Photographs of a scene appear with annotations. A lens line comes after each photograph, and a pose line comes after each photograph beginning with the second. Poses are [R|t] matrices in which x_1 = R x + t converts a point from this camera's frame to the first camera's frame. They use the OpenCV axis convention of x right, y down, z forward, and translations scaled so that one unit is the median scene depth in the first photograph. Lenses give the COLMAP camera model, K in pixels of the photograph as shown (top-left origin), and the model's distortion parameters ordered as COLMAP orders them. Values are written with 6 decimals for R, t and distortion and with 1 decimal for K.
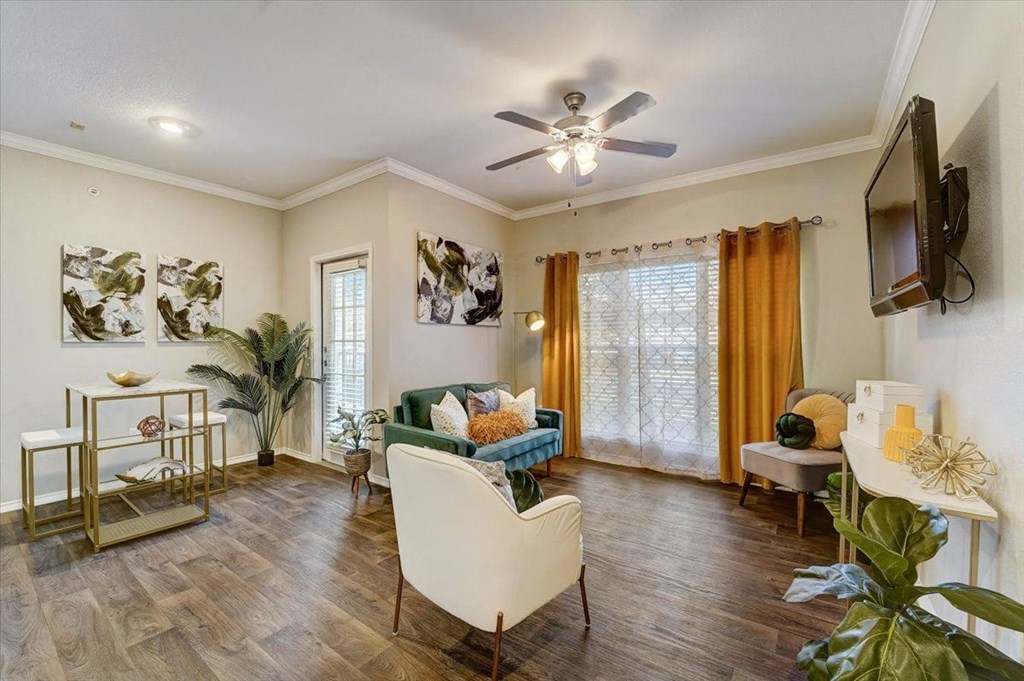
lens RADIAL K [[421.0, 0, 506.2], [0, 421.0, 332.4], [0, 0, 1]] dist [-0.021962, -0.000052]
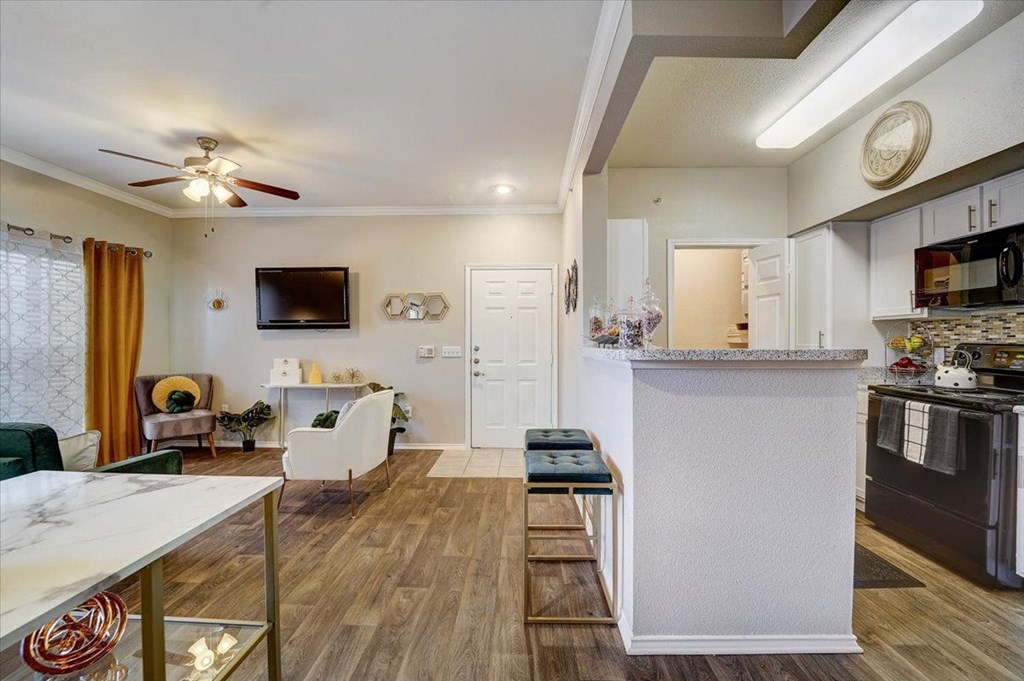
lens RADIAL K [[421.0, 0, 512.3], [0, 421.0, 341.2], [0, 0, 1]] dist [-0.021962, -0.000052]
pose [[-0.565483, -0.004347, 0.824749, -1.586256], [-0.016776, 0.999840, -0.006232, 0.015679], [-0.824590, -0.017360, -0.565465, 1.138696]]
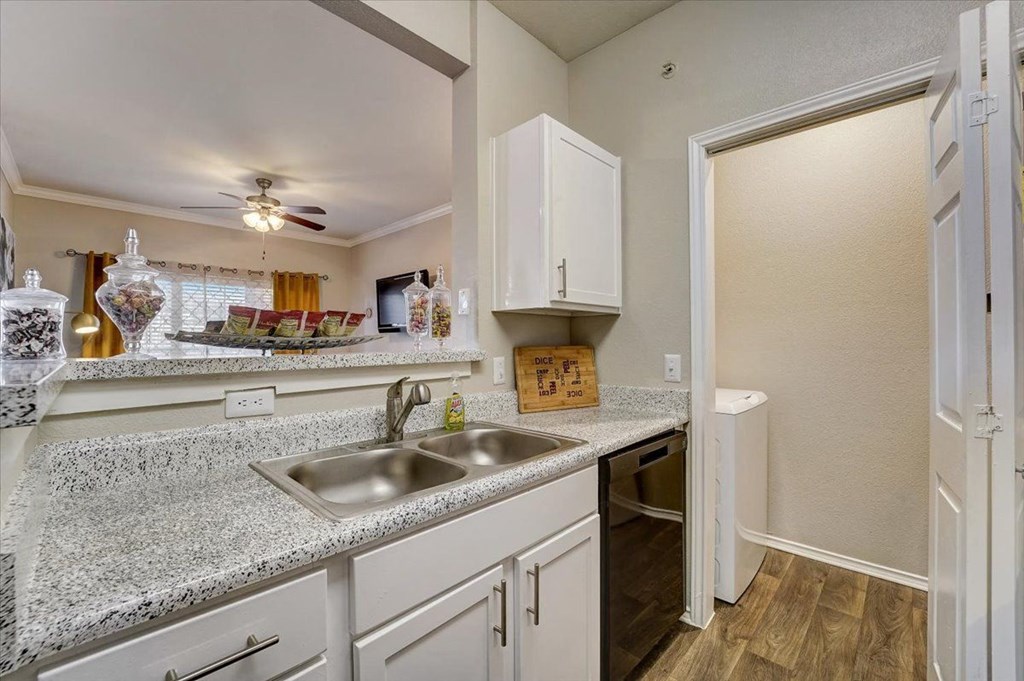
lens RADIAL K [[421.0, 0, 512.4], [0, 421.0, 340.6], [0, 0, 1]] dist [-0.021962, -0.000052]
pose [[0.135918, 0.003324, 0.990715, -1.423903], [-0.016745, 0.999859, -0.001057, -0.002528], [-0.990579, -0.016446, 0.135954, -0.104804]]
